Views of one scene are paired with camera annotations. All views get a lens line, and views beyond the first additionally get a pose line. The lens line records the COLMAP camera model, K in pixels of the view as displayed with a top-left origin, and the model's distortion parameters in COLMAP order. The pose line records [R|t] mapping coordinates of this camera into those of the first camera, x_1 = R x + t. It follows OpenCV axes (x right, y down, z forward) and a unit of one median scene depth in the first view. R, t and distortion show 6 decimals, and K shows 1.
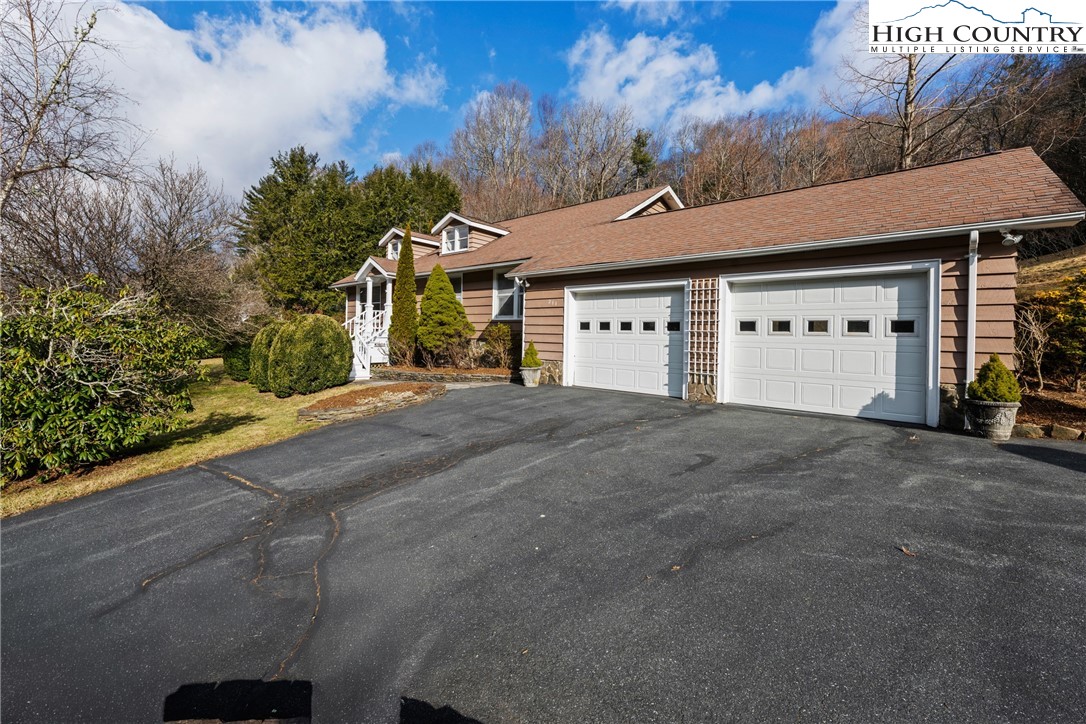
lens RADIAL K [[433.5, 0, 542.2], [0, 433.5, 336.4], [0, 0, 1]] dist [-0.003349, 0.000119]
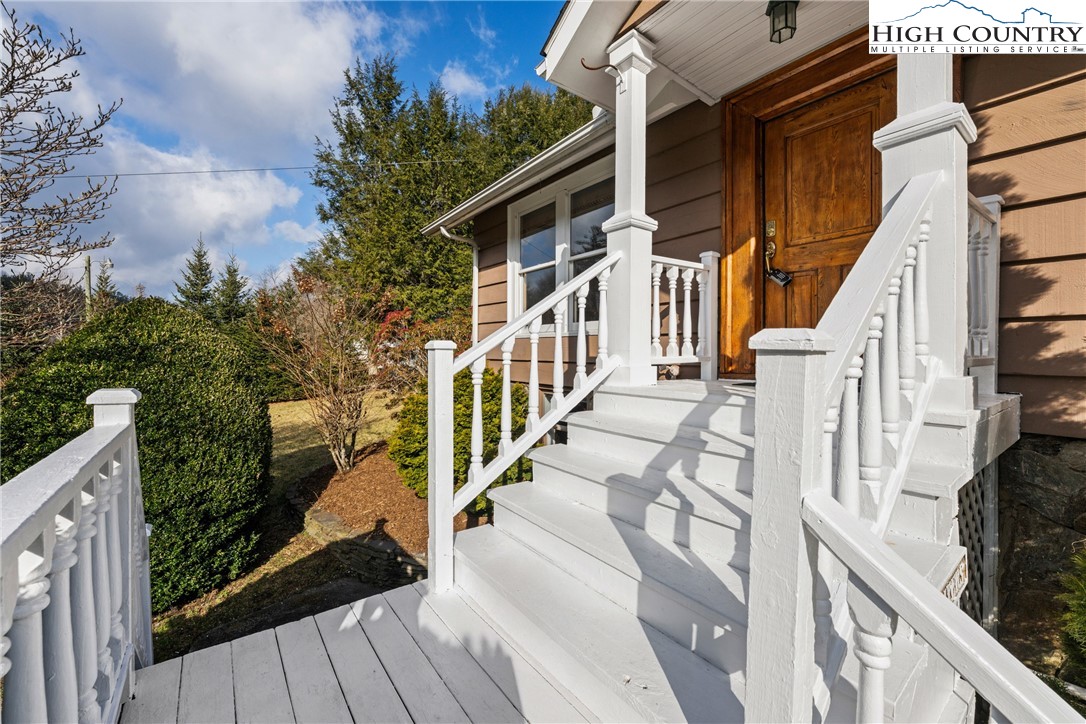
lens RADIAL K [[433.5, 0, 537.1], [0, 433.5, 355.5], [0, 0, 1]] dist [-0.003349, 0.000119]
pose [[0.970997, -0.013063, -0.238733, -0.520017], [0.011525, 0.999903, -0.007835, -0.028403], [0.238812, 0.004856, 0.971054, 1.103154]]
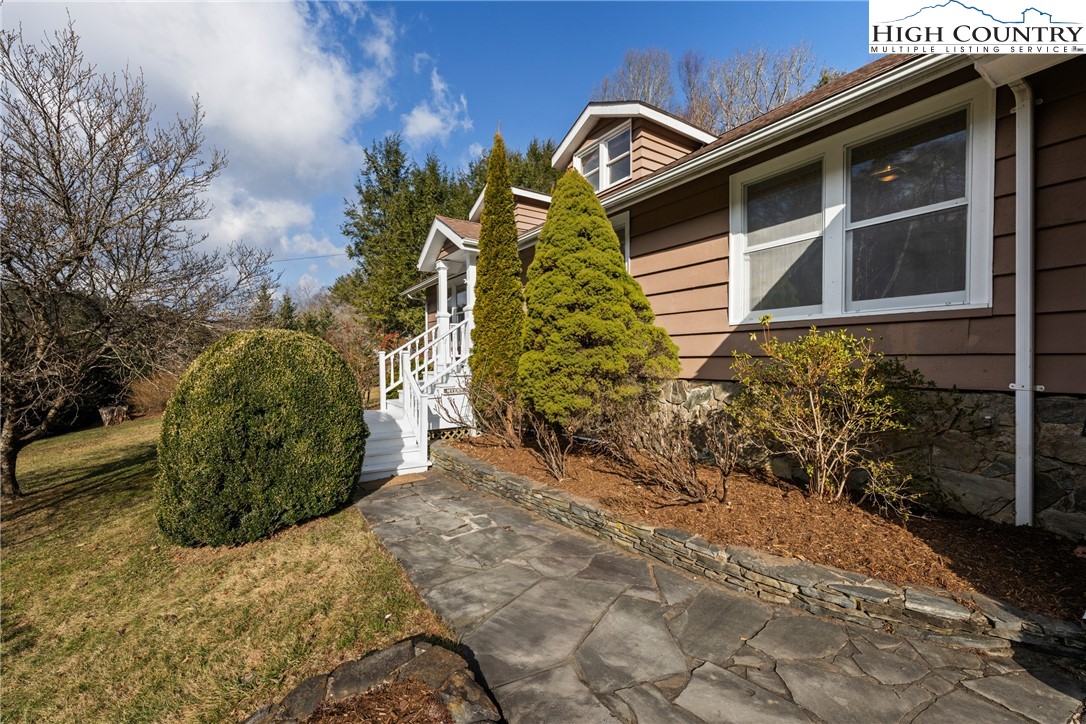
lens RADIAL K [[433.5, 0, 546.1], [0, 433.5, 362.5], [0, 0, 1]] dist [-0.003349, 0.000119]
pose [[0.961104, -0.025153, -0.275040, -0.174561], [0.027942, 0.999590, 0.006227, -0.016293], [0.274771, -0.013670, 0.961412, 0.686514]]
